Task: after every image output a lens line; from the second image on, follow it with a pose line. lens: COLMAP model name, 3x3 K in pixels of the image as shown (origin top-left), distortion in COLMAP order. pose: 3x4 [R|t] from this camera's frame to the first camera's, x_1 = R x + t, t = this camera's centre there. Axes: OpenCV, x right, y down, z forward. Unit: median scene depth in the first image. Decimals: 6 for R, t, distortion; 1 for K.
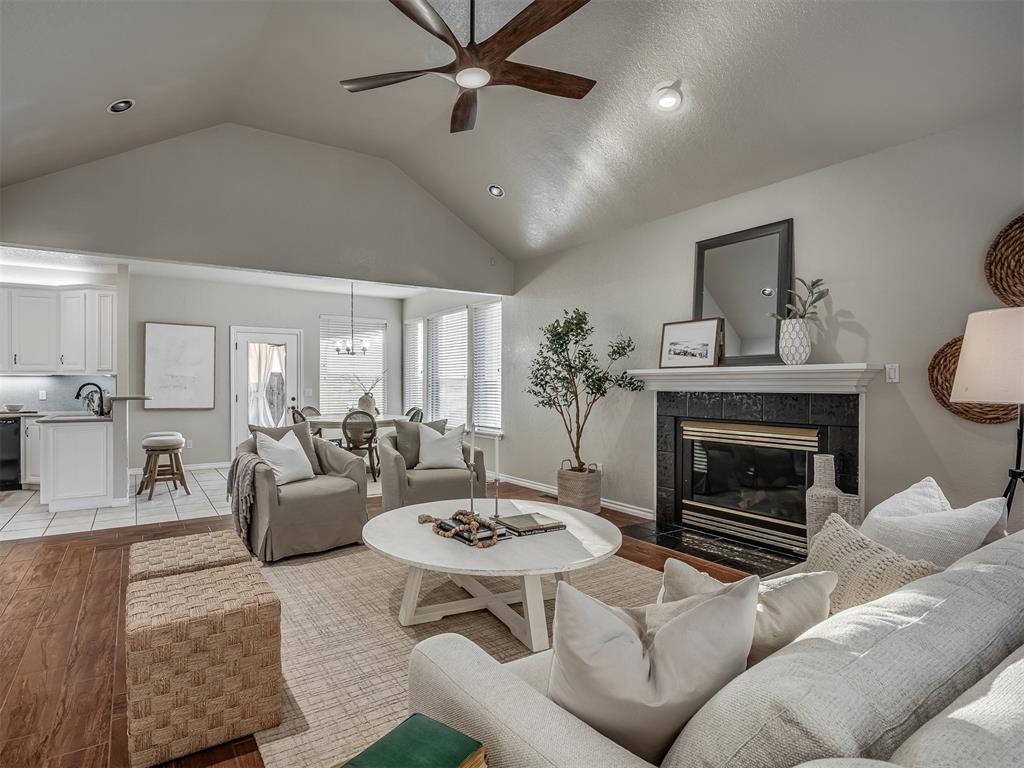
lens RADIAL K [[524.4, 0, 452.3], [0, 524.4, 382.3], [0, 0, 1]] dist [-0.005216, -0.004705]
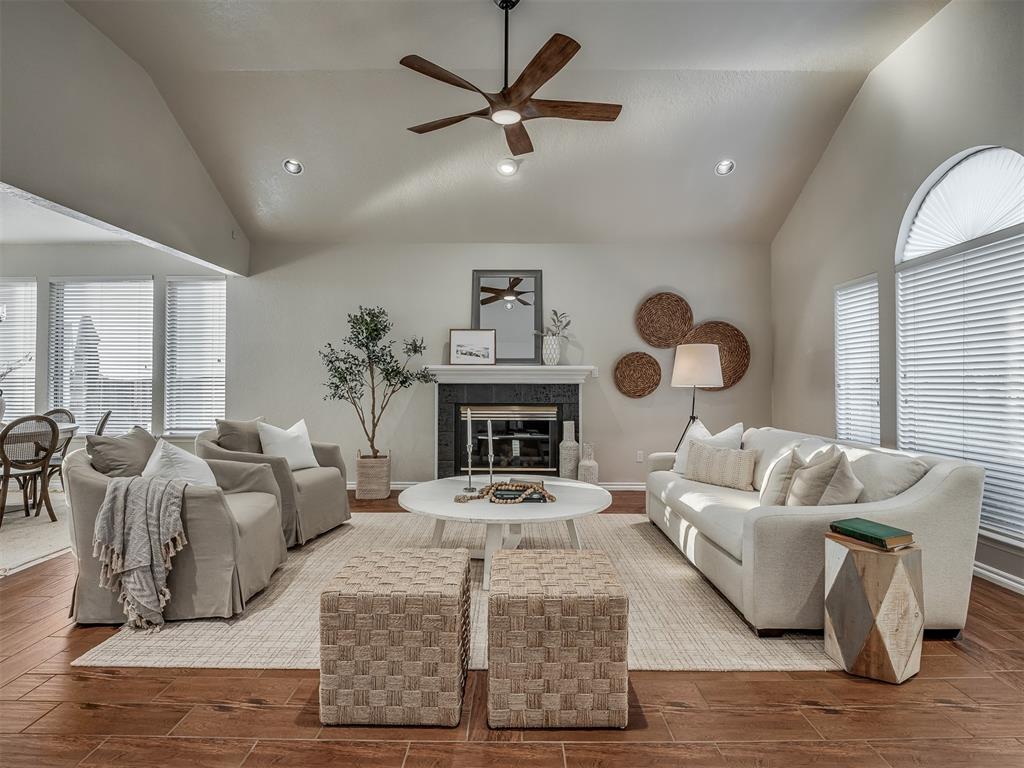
lens RADIAL K [[524.4, 0, 506.6], [0, 524.4, 383.8], [0, 0, 1]] dist [-0.005216, -0.004705]
pose [[0.523633, 0.000016, 0.851944, -0.592605], [-0.005812, 0.999977, 0.003554, 0.013100], [-0.851924, -0.006813, 0.523621, 0.232676]]
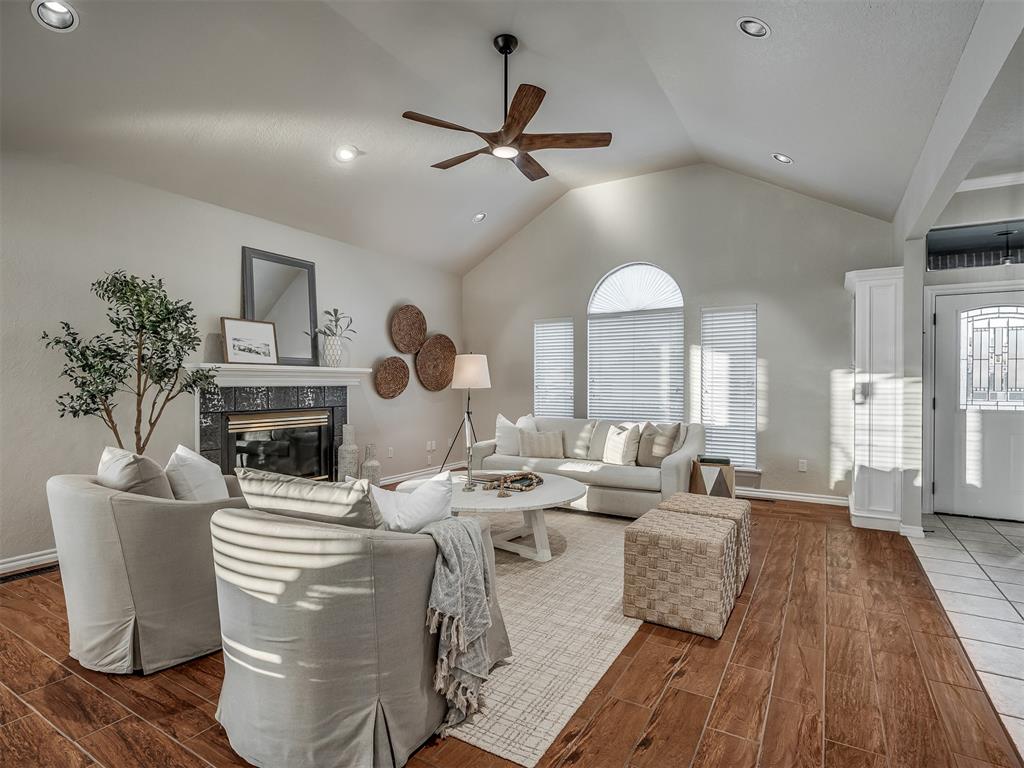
lens RADIAL K [[524.4, 0, 512.7], [0, 524.4, 380.9], [0, 0, 1]] dist [-0.005216, -0.004705]
pose [[-0.466885, 0.002786, 0.884314, -0.707133], [-0.005440, 0.999967, -0.006023, 0.009283], [-0.884301, -0.007623, -0.466854, 0.982913]]
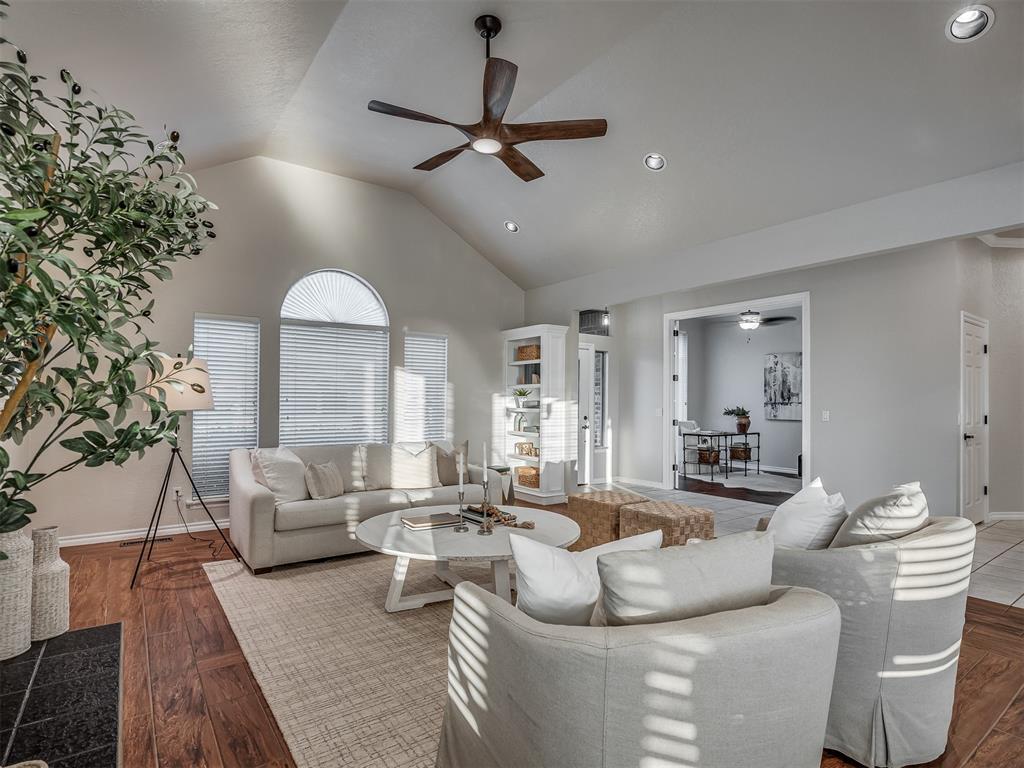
lens RADIAL K [[524.4, 0, 503.3], [0, 524.4, 397.7], [0, 0, 1]] dist [-0.005216, -0.004705]
pose [[-0.996575, -0.005185, -0.082531, 0.058859], [-0.004372, 0.999940, -0.010024, 0.003209], [0.082578, -0.009629, -0.996538, 1.329588]]
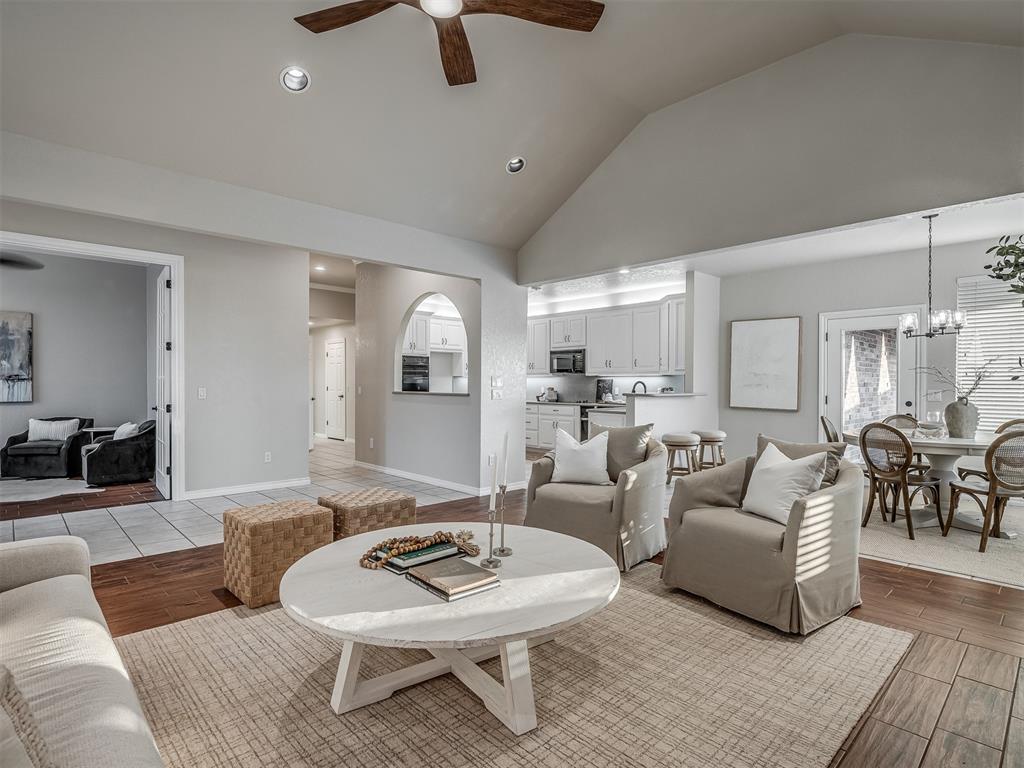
lens RADIAL K [[543.4, 0, 520.1], [0, 543.4, 386.5], [0, 0, 1]] dist [-0.017630, -0.001585]
pose [[0.228005, 0.008996, -0.973618, 0.547767], [-0.001090, 0.999959, 0.008984, 0.004050], [0.973659, -0.000987, 0.228006, 0.576508]]
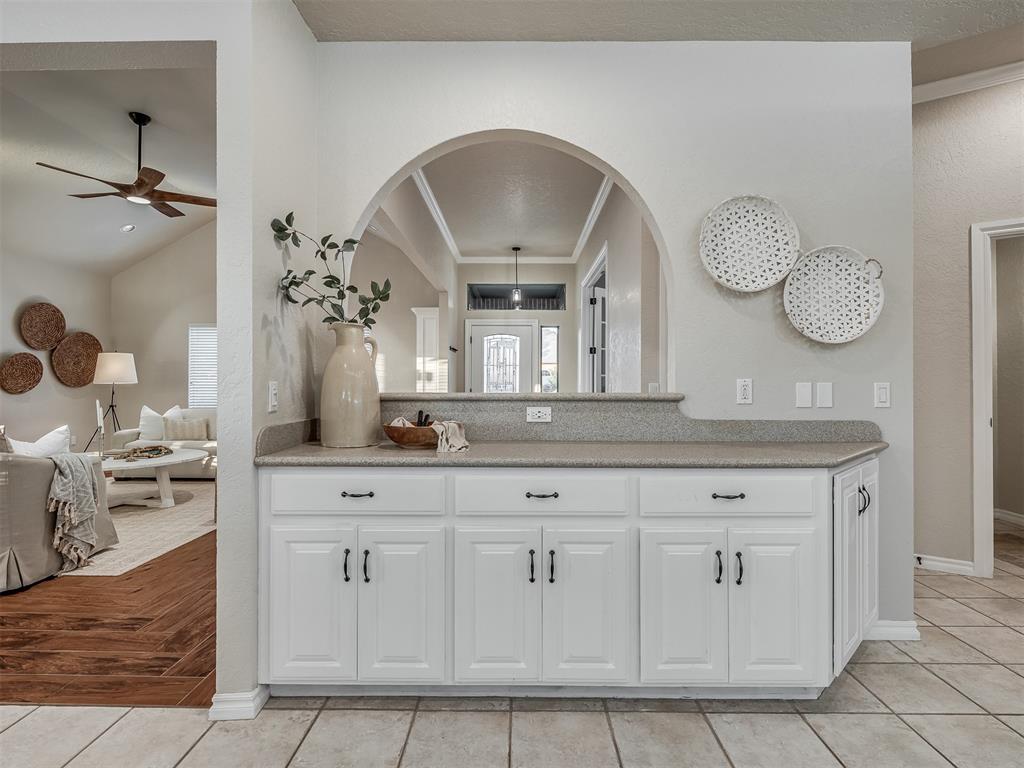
lens RADIAL K [[524.4, 0, 517.7], [0, 524.4, 378.1], [0, 0, 1]] dist [-0.005216, -0.004705]
pose [[-0.854420, 0.005690, 0.519551, -1.183648], [-0.004318, 0.999828, -0.018050, 0.026295], [-0.519564, -0.017666, -0.854249, 1.112754]]
